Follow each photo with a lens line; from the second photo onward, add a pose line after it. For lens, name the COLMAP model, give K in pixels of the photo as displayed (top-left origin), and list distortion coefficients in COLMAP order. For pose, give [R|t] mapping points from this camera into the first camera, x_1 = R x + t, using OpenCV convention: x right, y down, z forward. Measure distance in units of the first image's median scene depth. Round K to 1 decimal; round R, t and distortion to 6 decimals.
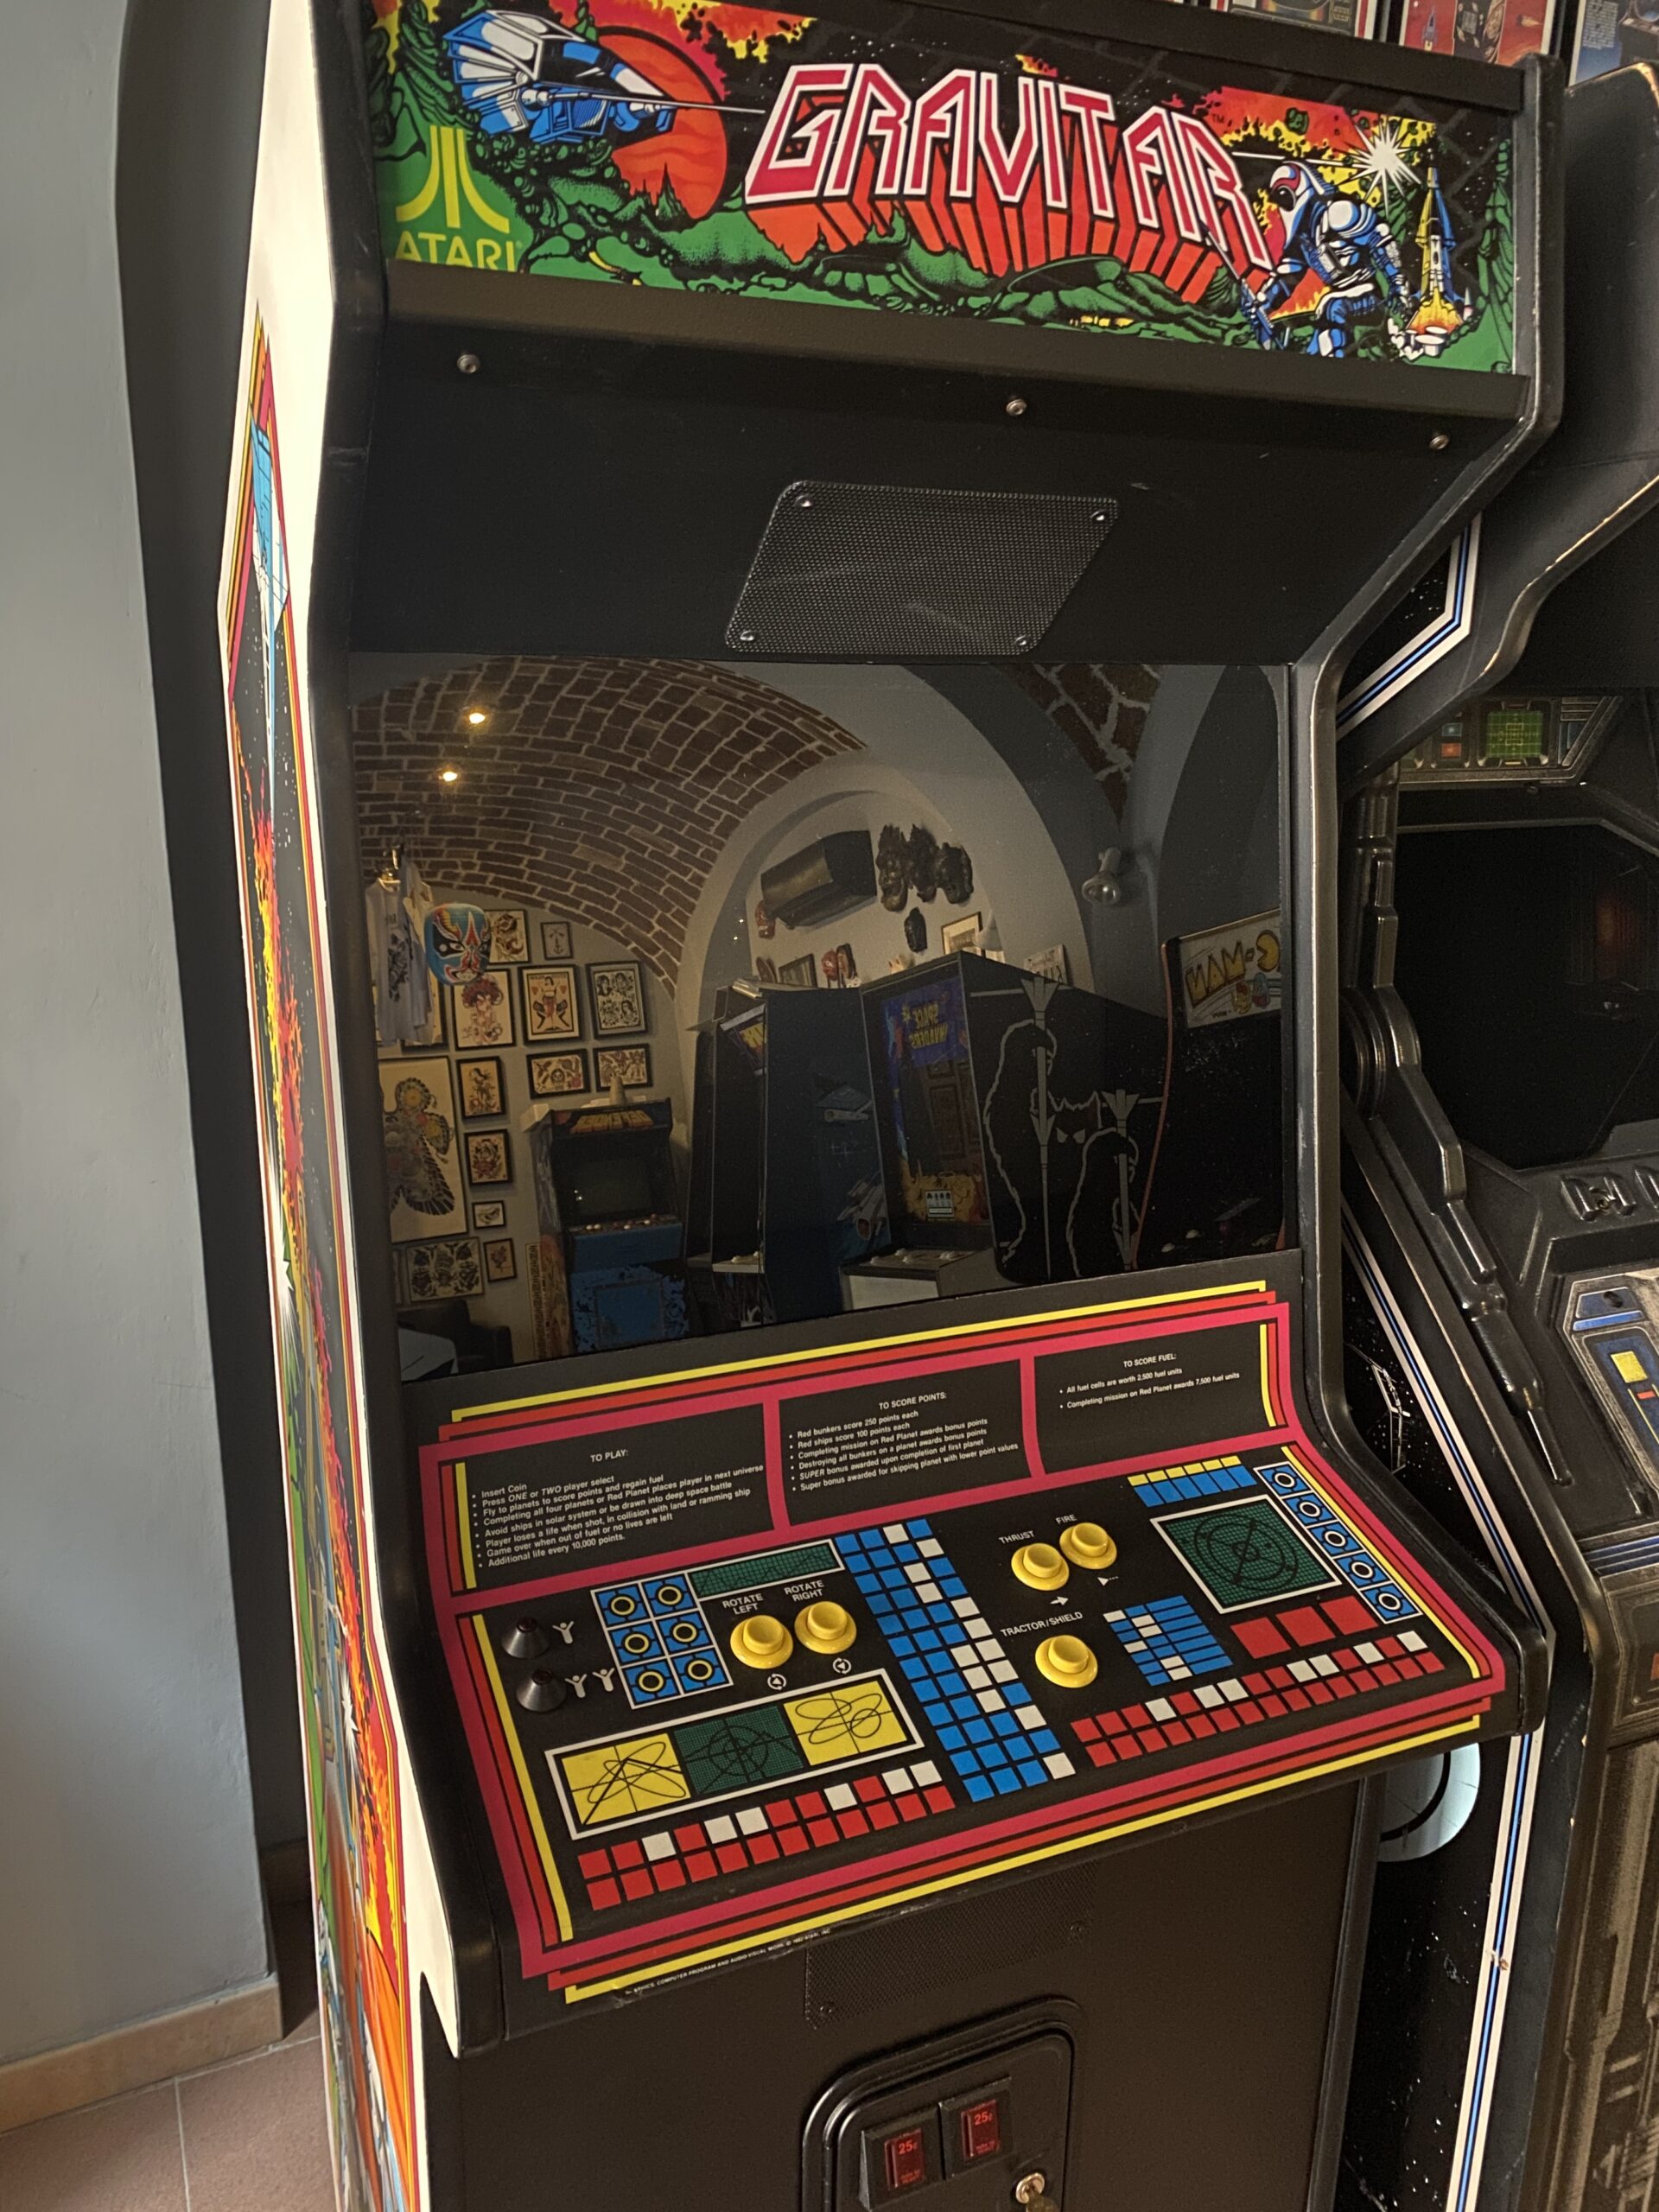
lens RADIAL K [[1651.6, 0, 829.5], [0, 1651.6, 1106.0], [0, 0, 1]] dist [0.002515, 0.005315]
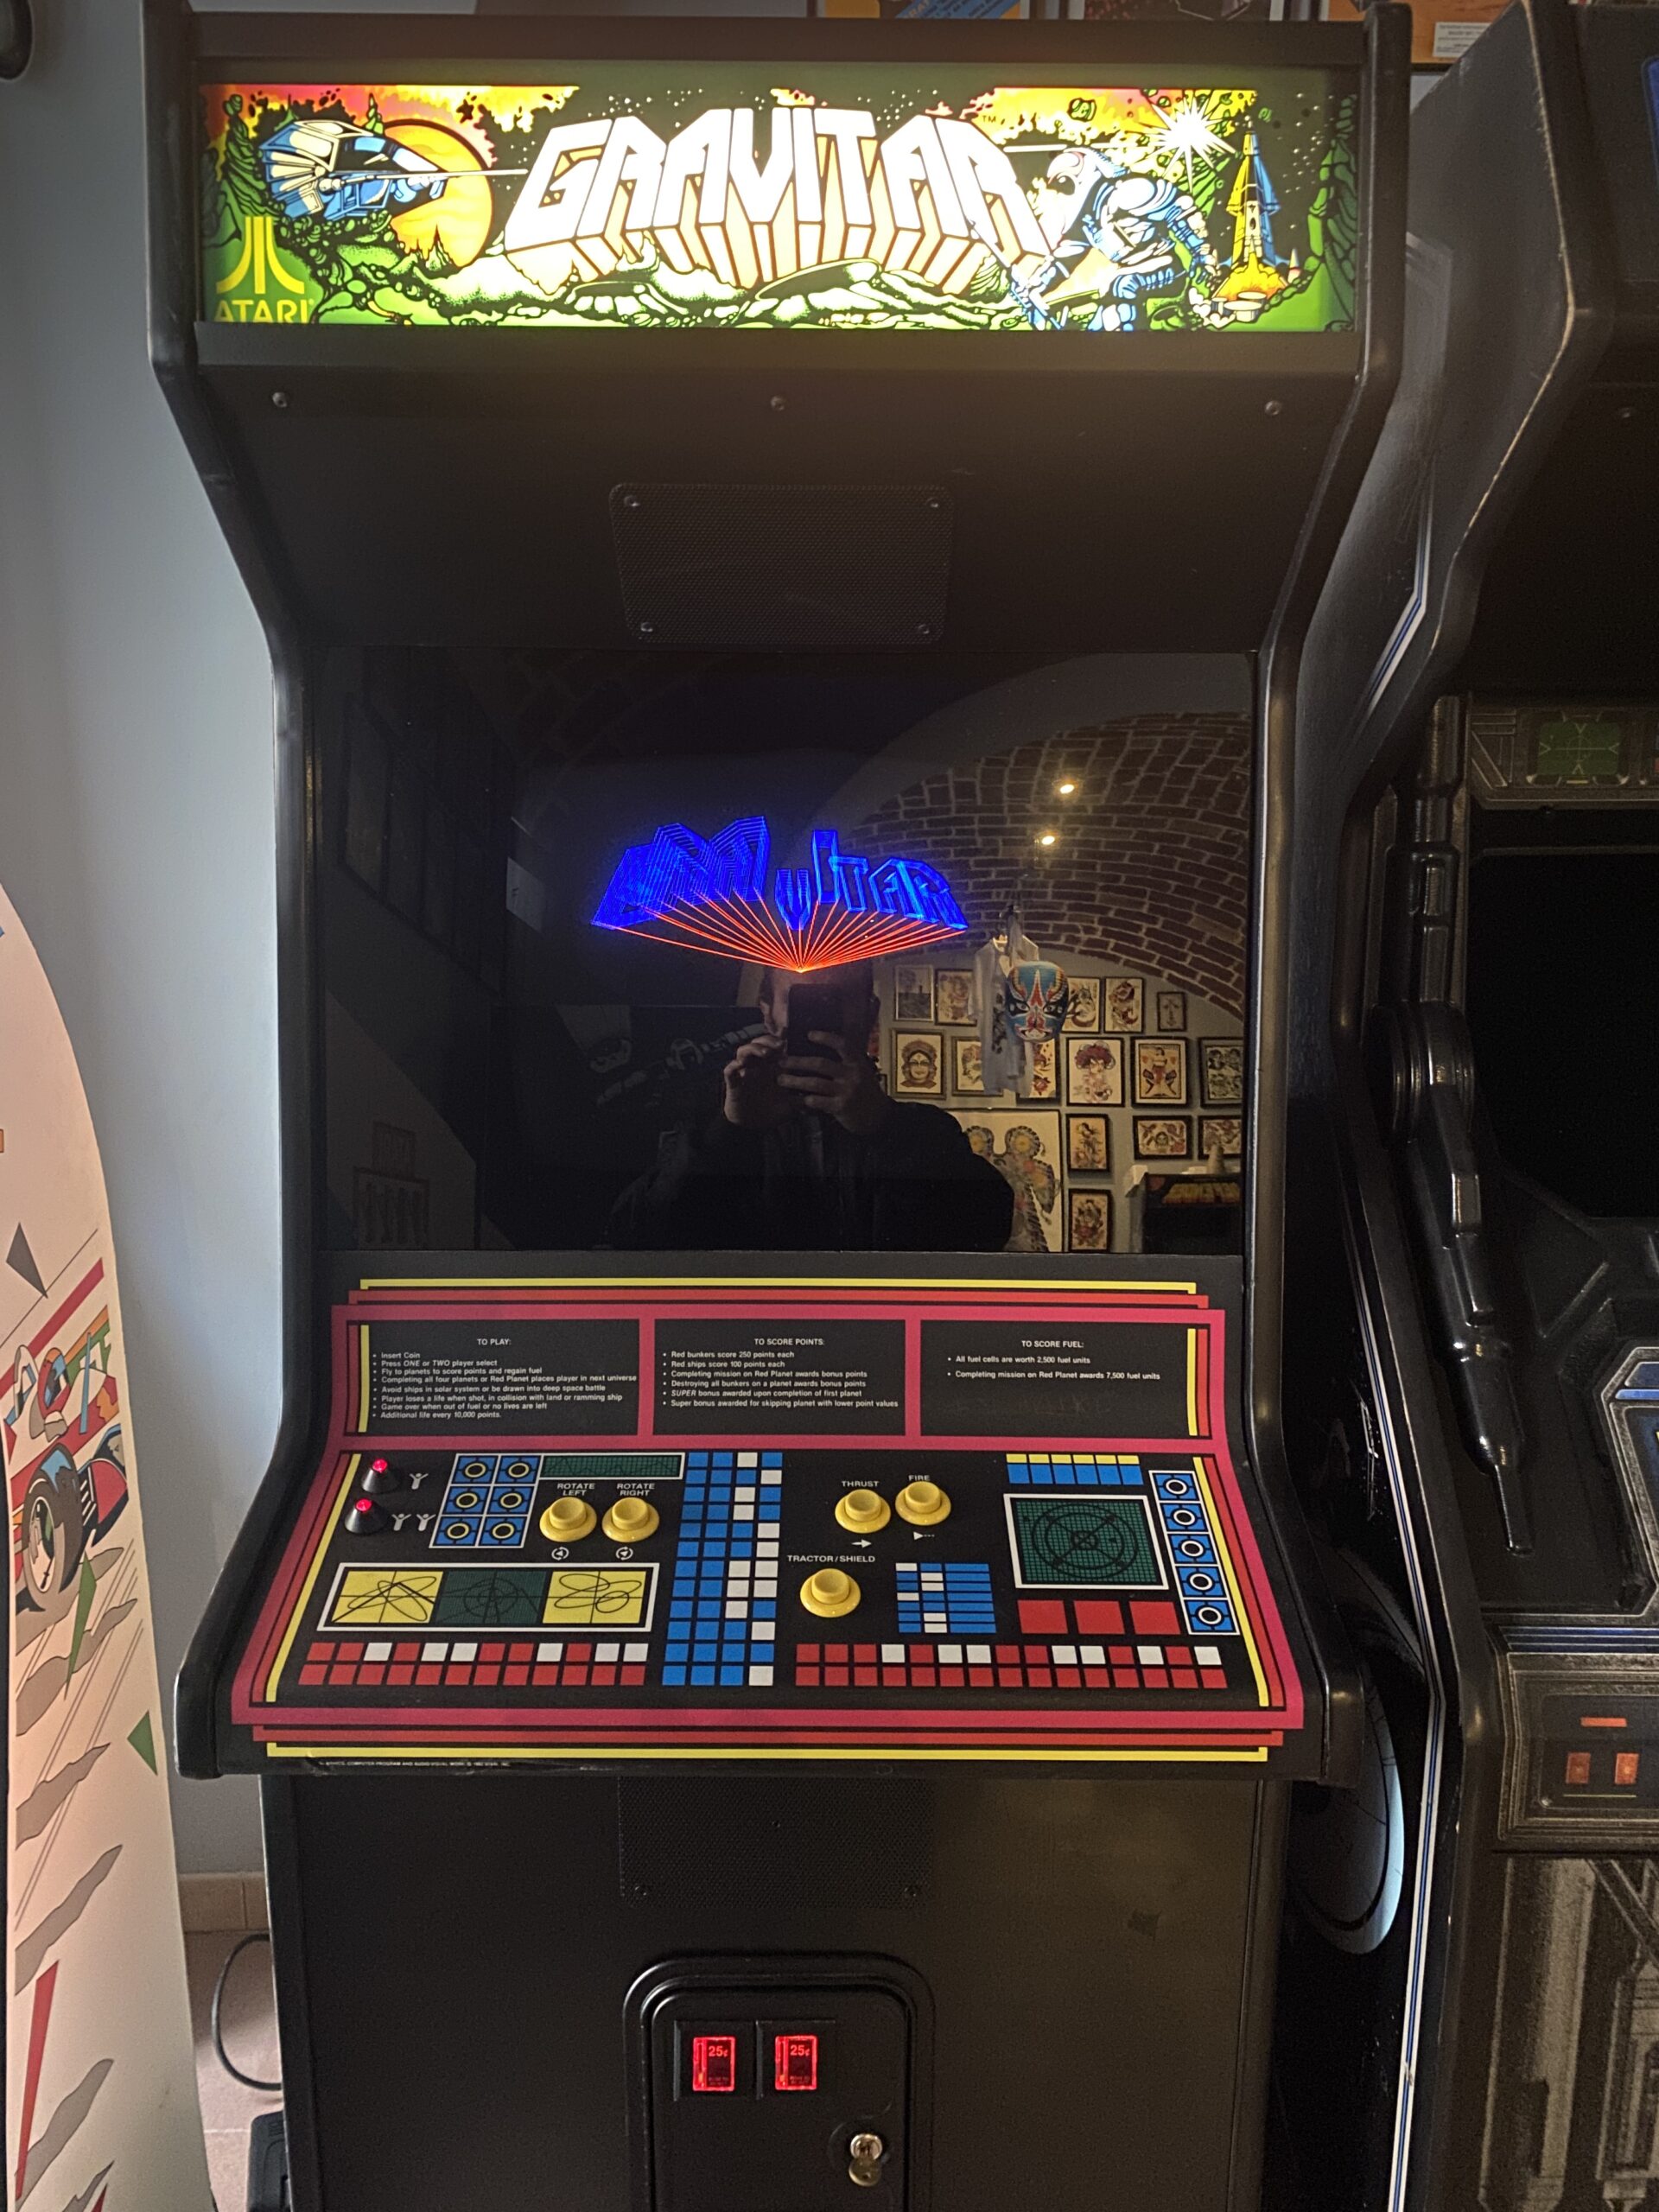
lens RADIAL K [[1664.0, 0, 864.7], [0, 1664.0, 1109.1], [0, 0, 1]] dist [0.016441, -0.015351]
pose [[0.921499, 0.078449, -0.380374, 0.575387], [-0.095996, 0.995006, -0.027349, 0.063617], [0.376329, 0.061716, 0.924428, 0.022874]]
